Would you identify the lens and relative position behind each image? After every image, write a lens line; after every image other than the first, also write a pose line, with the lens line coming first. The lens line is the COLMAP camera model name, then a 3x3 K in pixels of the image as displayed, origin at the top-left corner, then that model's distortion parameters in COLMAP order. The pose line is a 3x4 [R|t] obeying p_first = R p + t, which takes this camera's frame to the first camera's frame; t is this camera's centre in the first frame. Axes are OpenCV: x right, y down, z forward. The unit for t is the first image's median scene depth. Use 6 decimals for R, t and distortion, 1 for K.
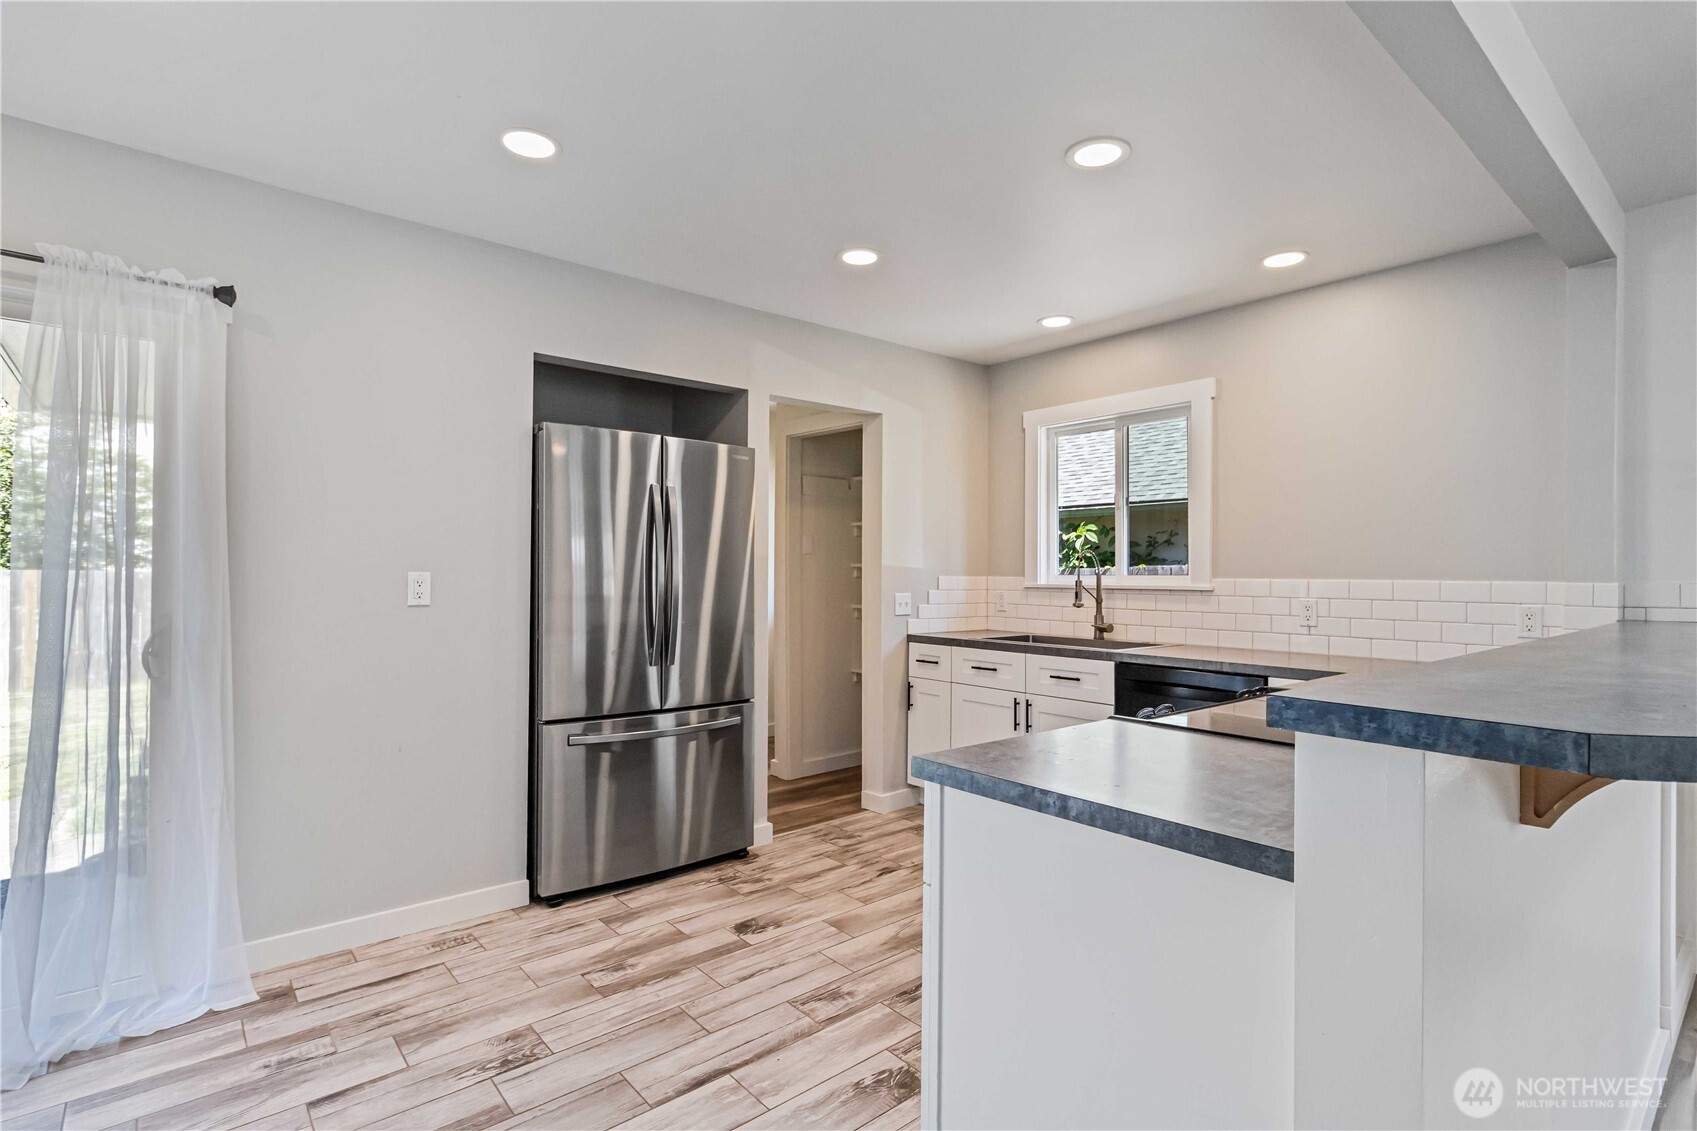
lens RADIAL K [[798.7, 0, 859.7], [0, 798.7, 558.5], [0, 0, 1]] dist [0.001792, -0.000130]
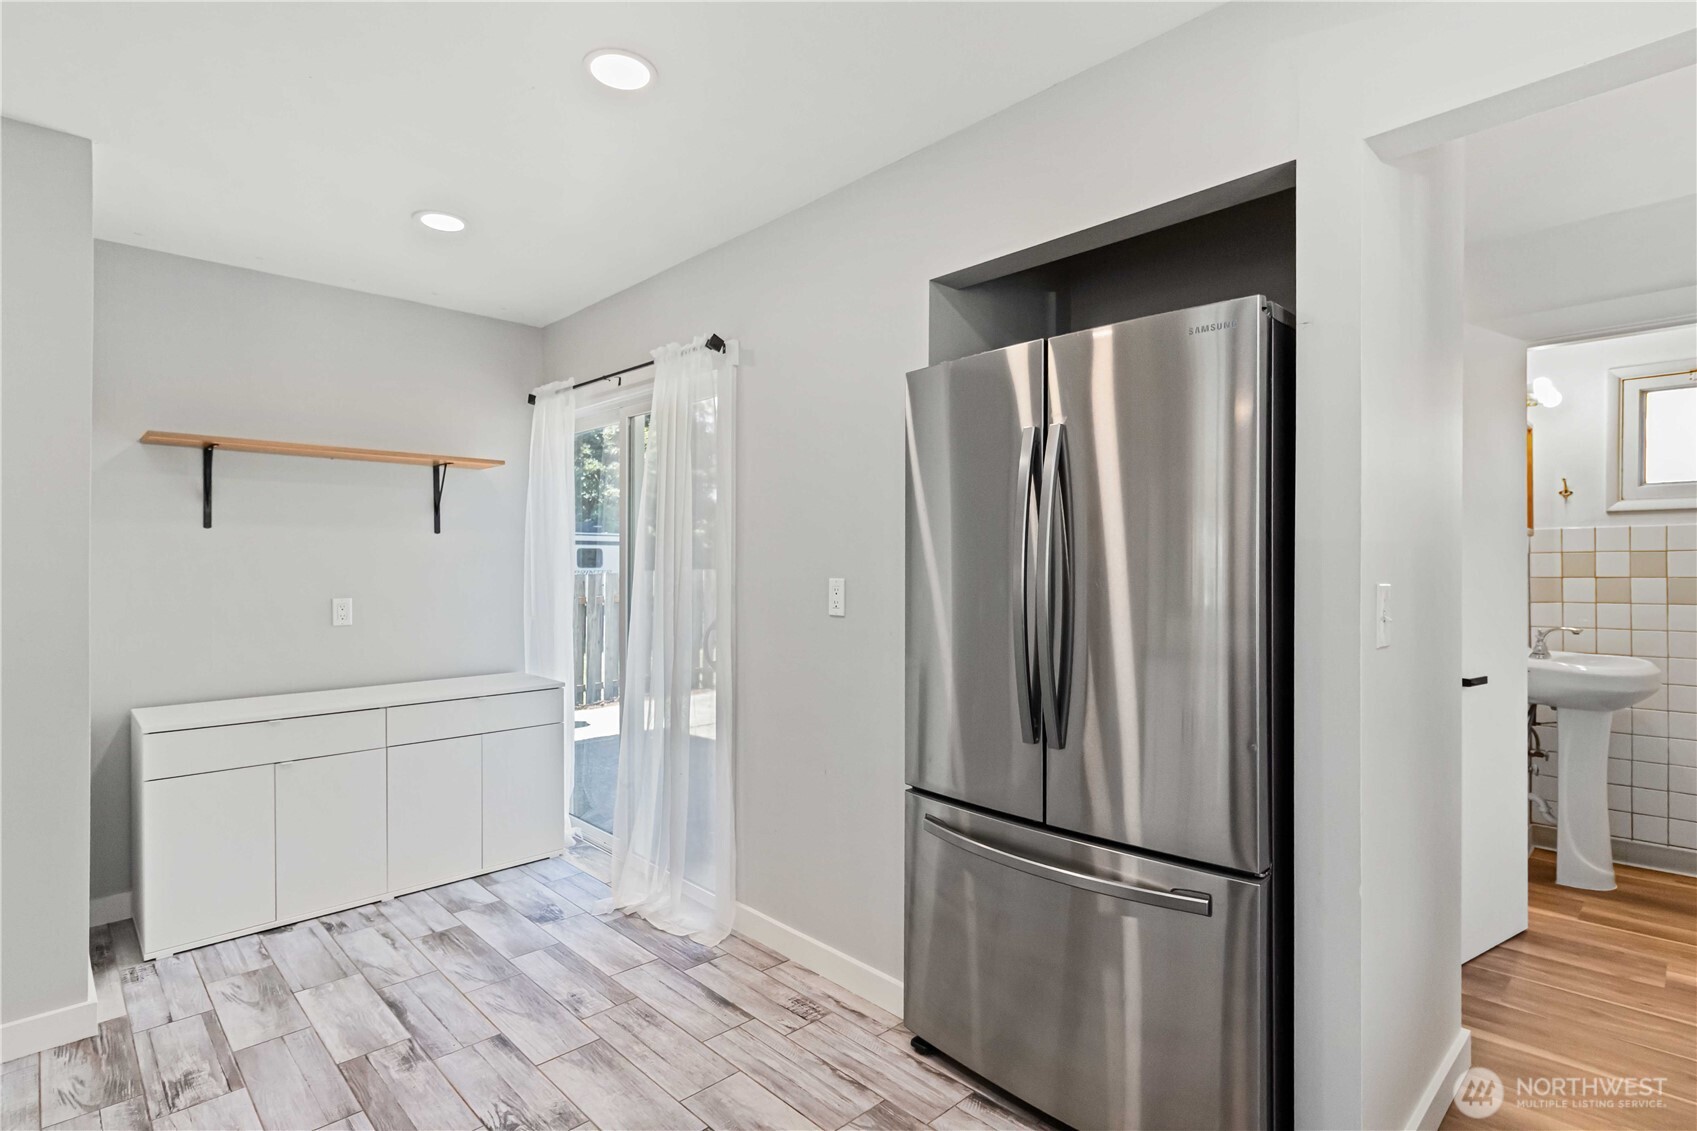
lens RADIAL K [[835.8, 0, 844.2], [0, 835.8, 559.2], [0, 0, 1]] dist [0.001144, 0.000160]
pose [[0.061544, -0.013139, -0.998018, 0.422851], [0.028137, 0.999539, -0.011424, 0.006854], [0.997708, -0.027378, 0.061886, 1.054516]]
